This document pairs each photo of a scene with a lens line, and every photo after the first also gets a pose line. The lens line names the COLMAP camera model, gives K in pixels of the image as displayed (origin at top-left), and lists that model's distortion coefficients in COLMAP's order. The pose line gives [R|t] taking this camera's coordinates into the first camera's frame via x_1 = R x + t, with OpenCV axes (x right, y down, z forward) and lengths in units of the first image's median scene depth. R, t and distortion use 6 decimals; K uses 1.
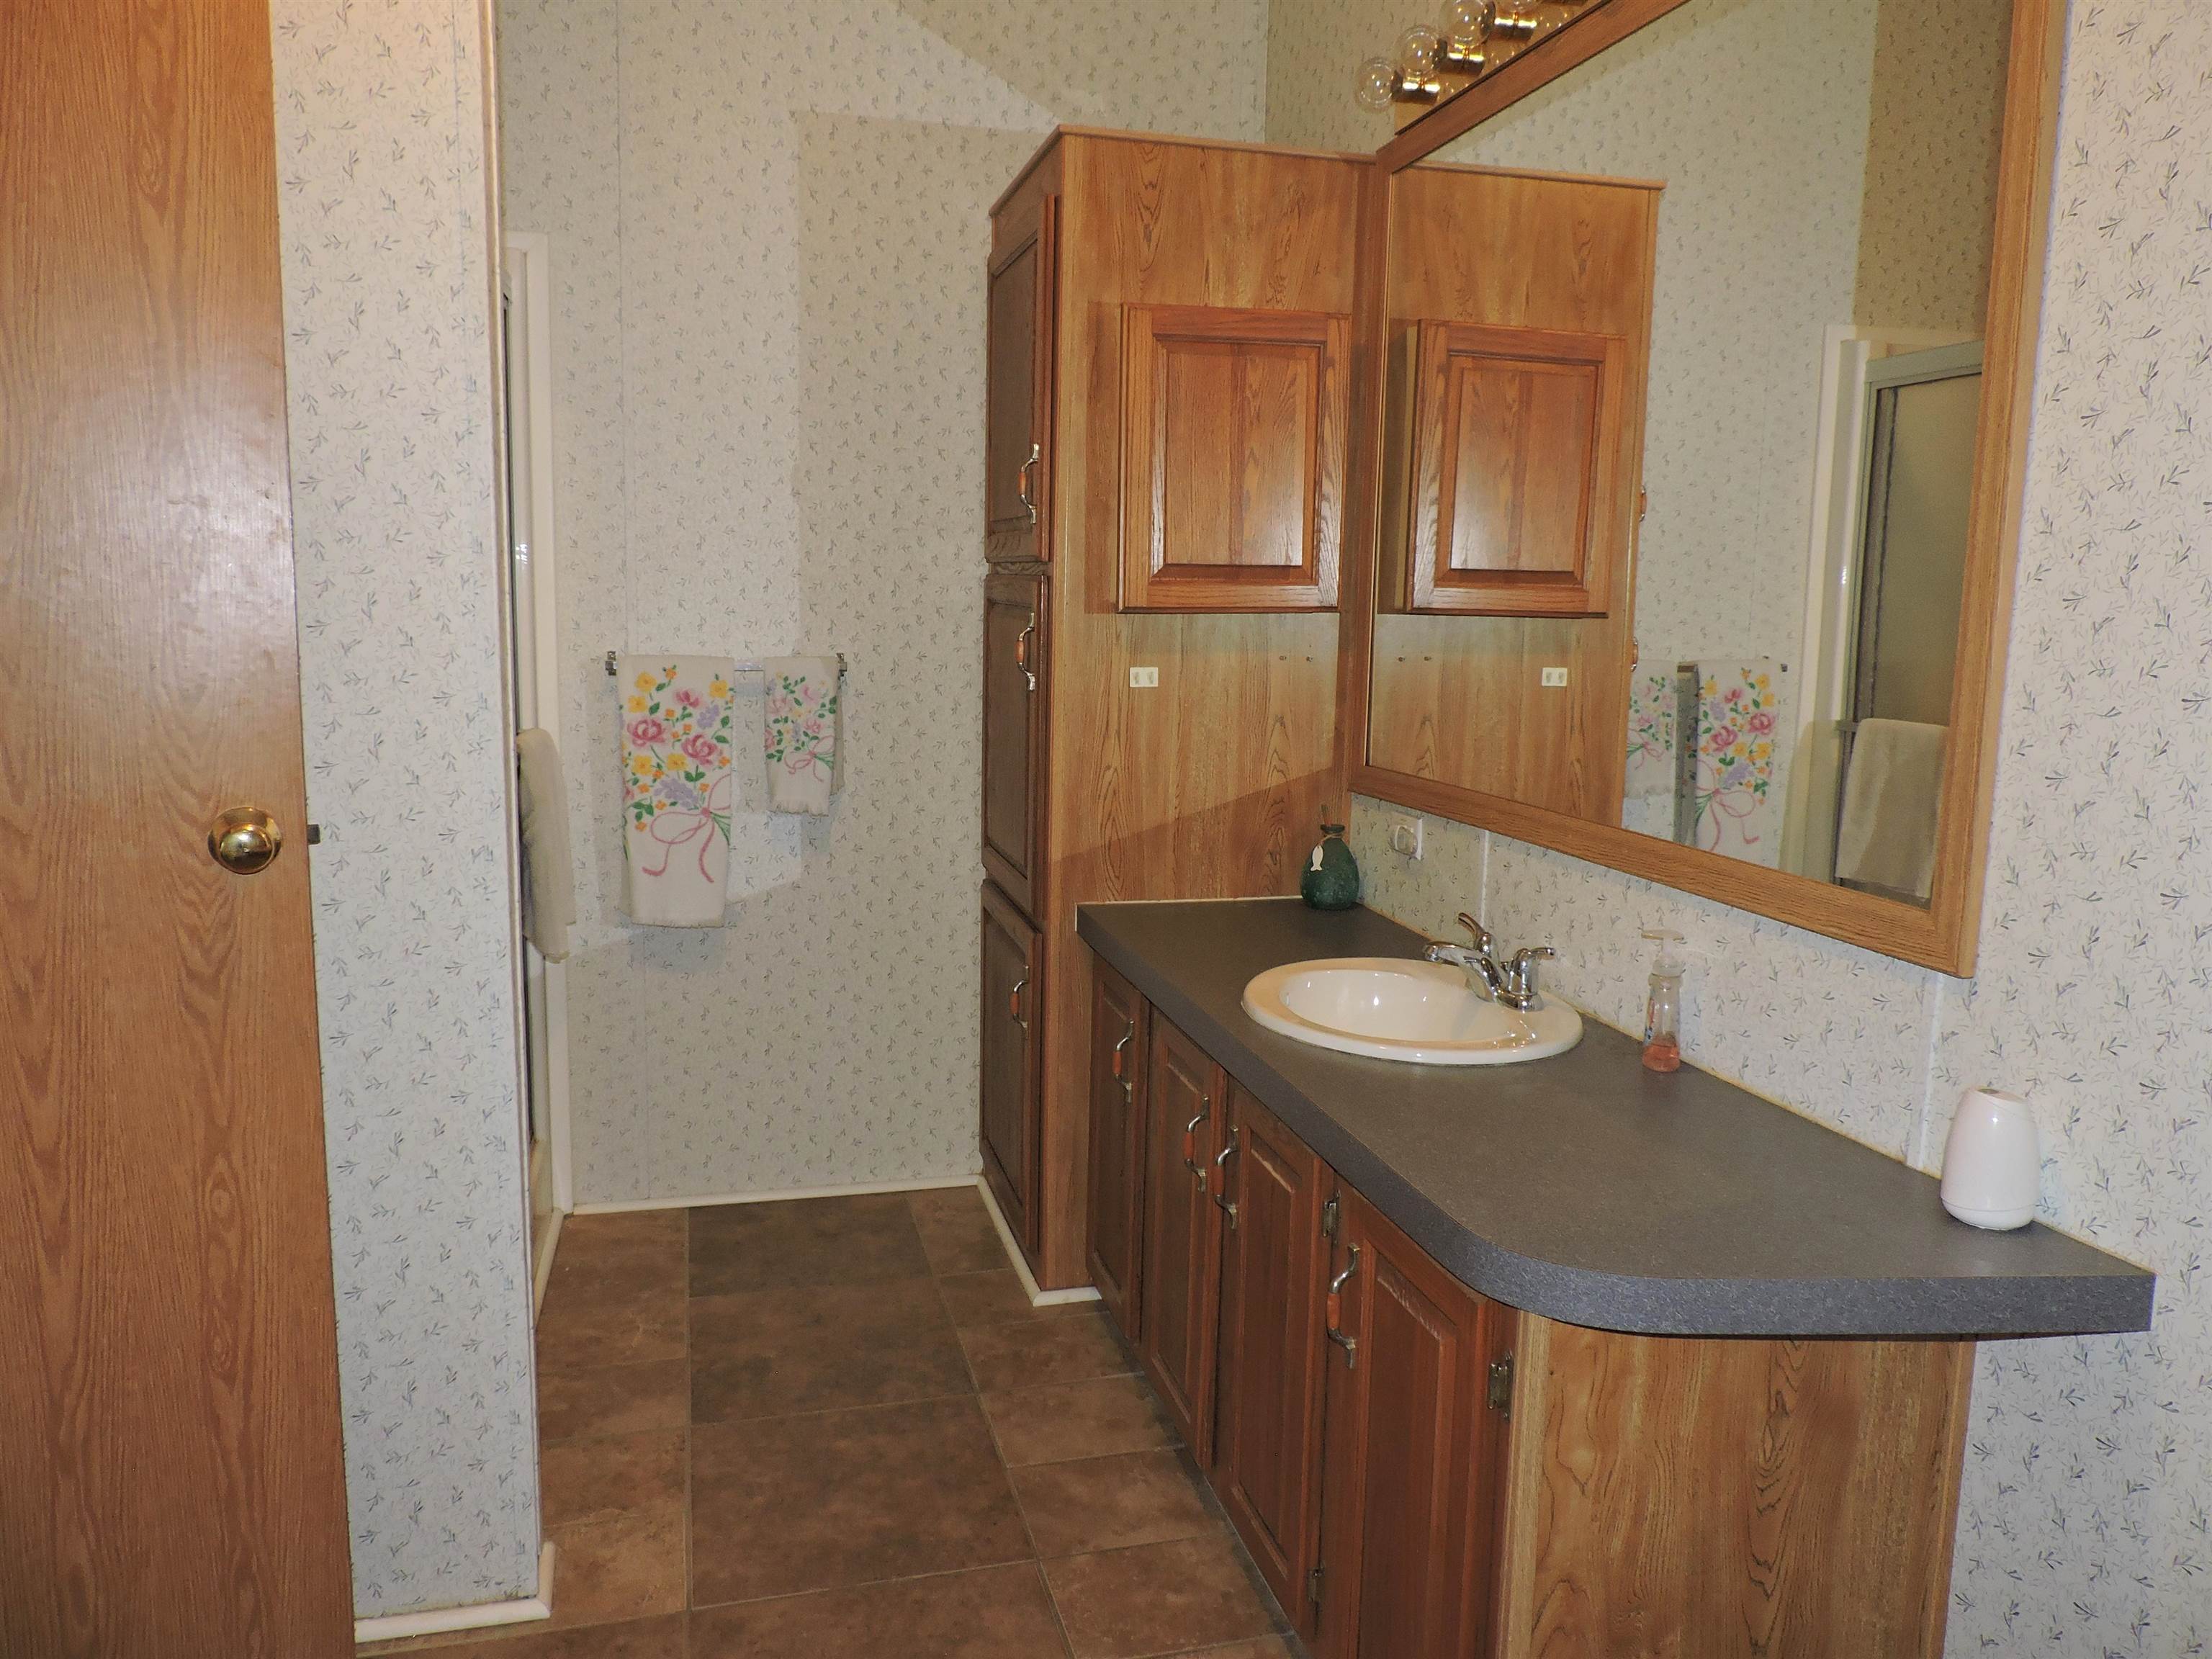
lens RADIAL K [[1565.9, 0, 1106.0], [0, 1565.9, 829.5], [0, 0, 1]] dist [-0.034045, 0.011695]
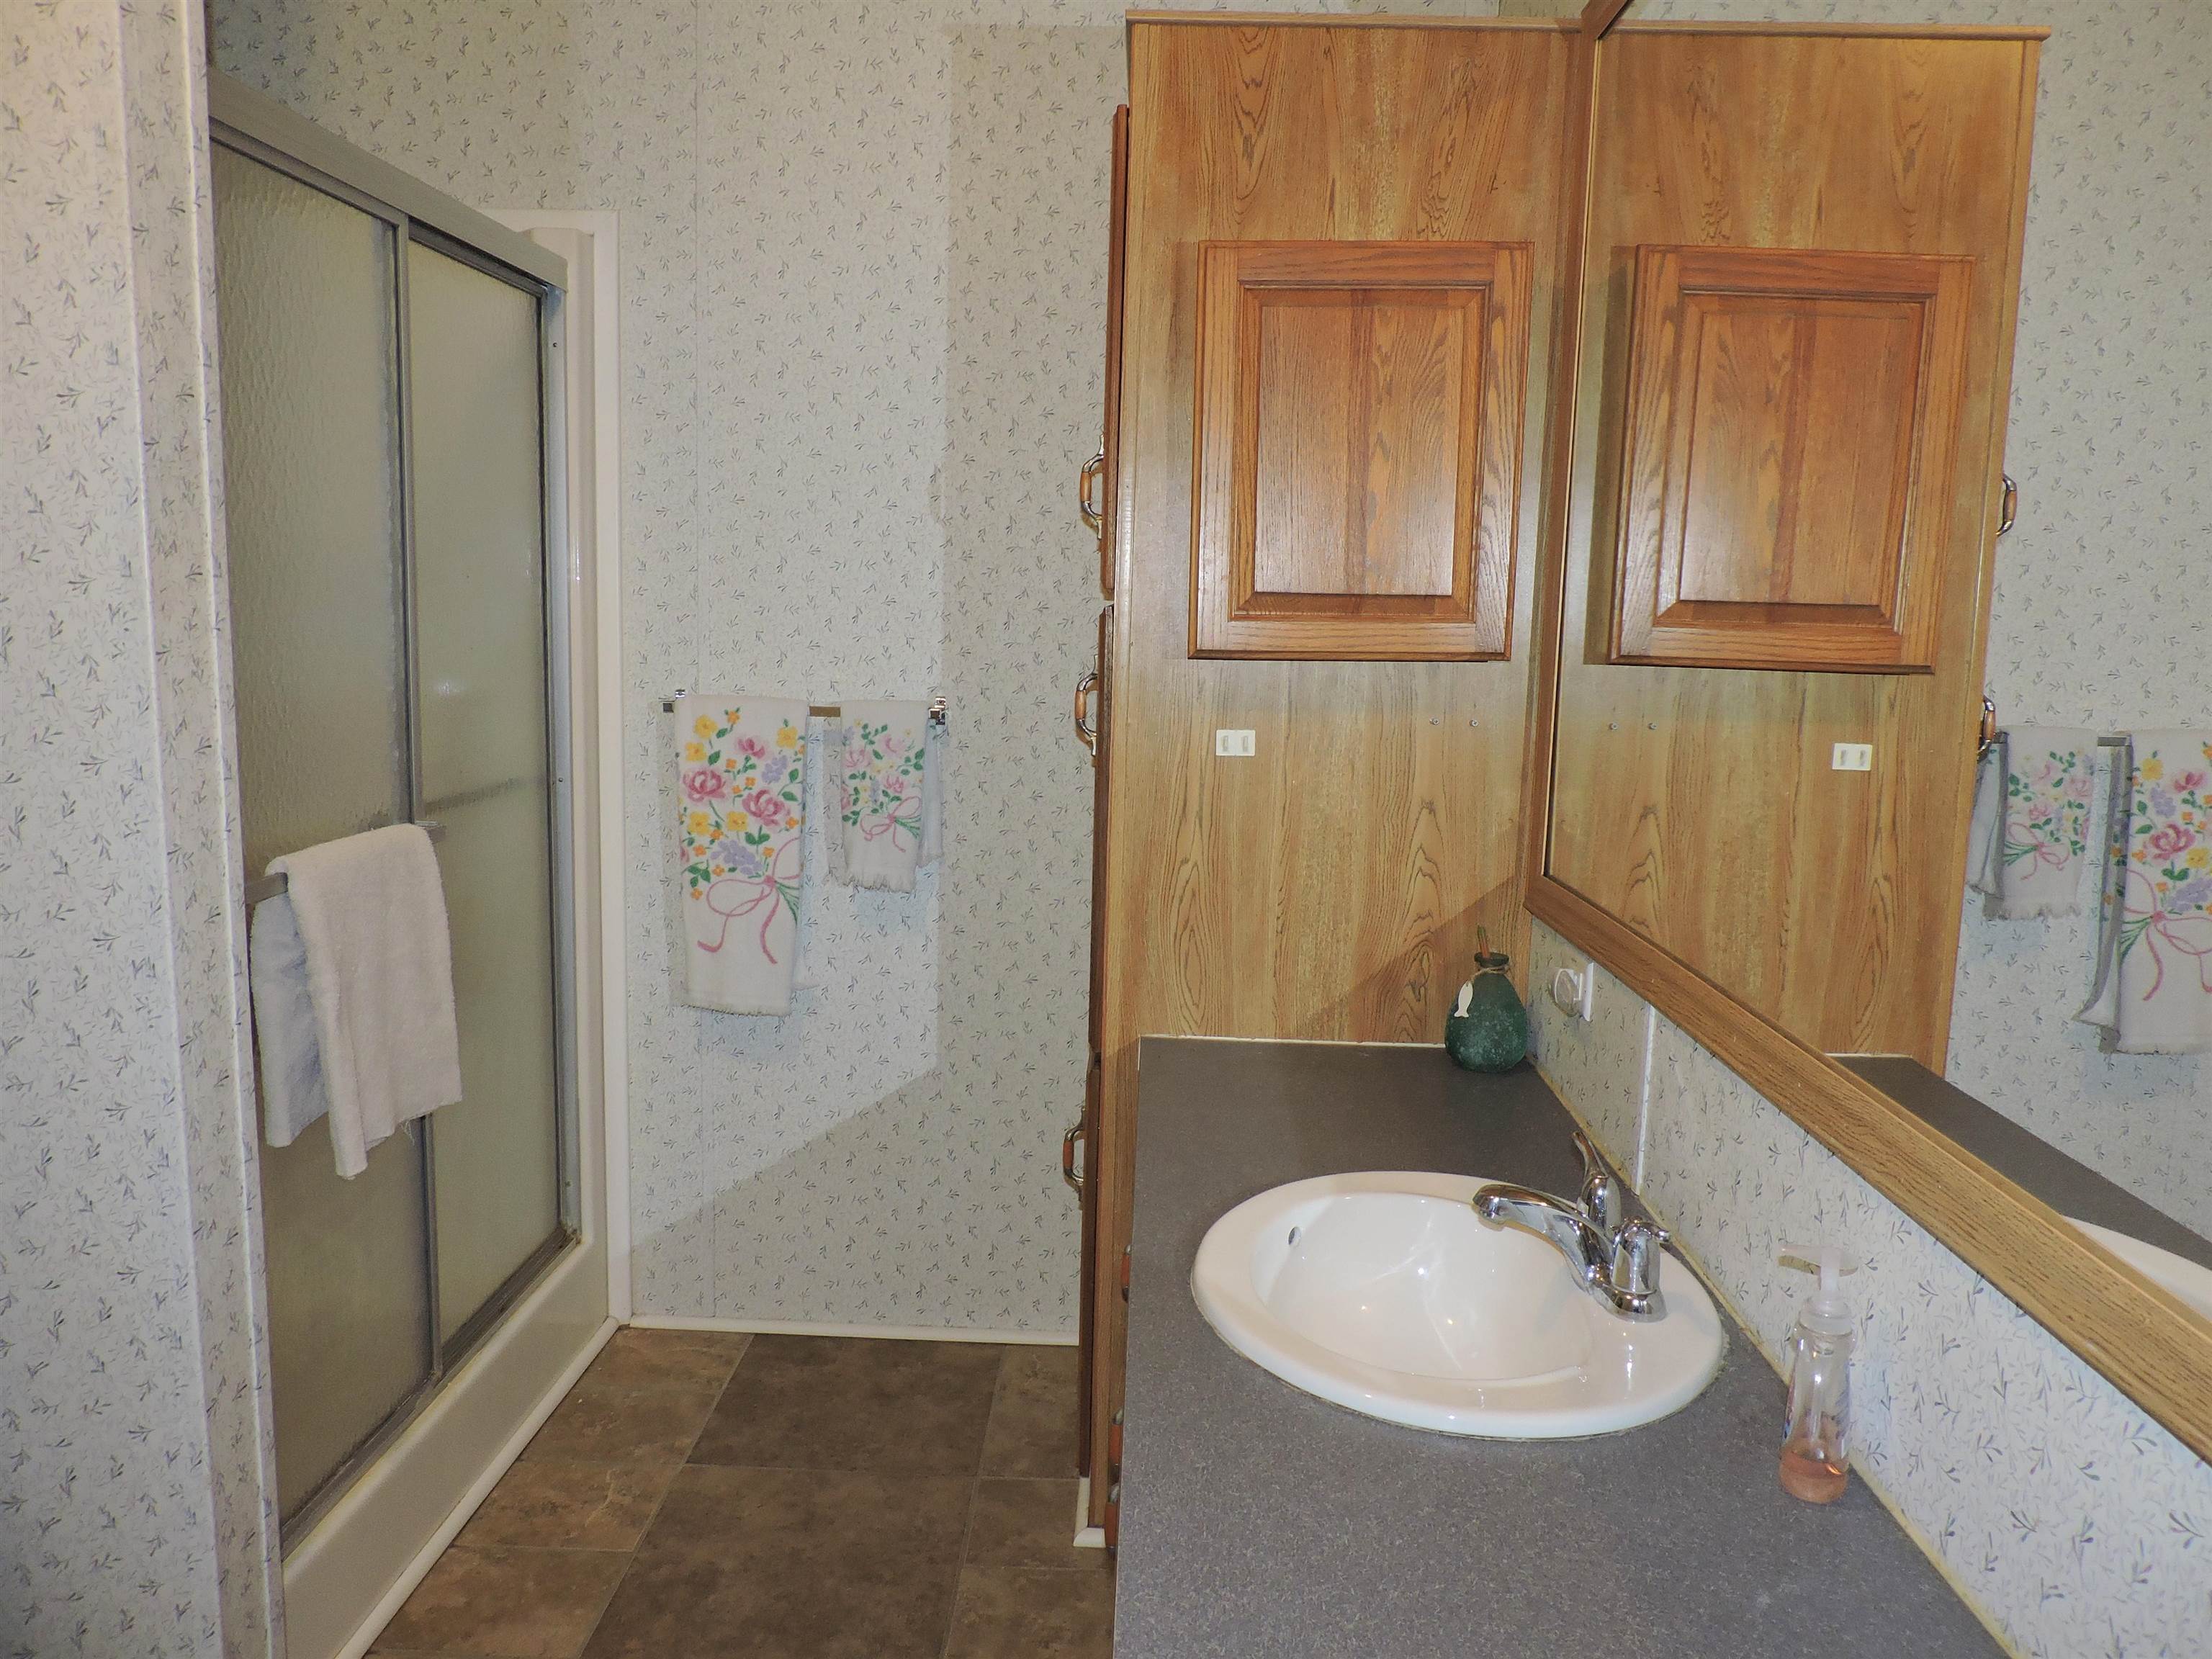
lens RADIAL K [[1565.9, 0, 1106.0], [0, 1565.9, 829.5], [0, 0, 1]] dist [-0.034045, 0.011695]
pose [[0.959371, 0.045528, -0.278451, 0.169131], [-0.049973, 0.998711, -0.008883, -0.044348], [0.277688, 0.022437, 0.960409, 0.254621]]
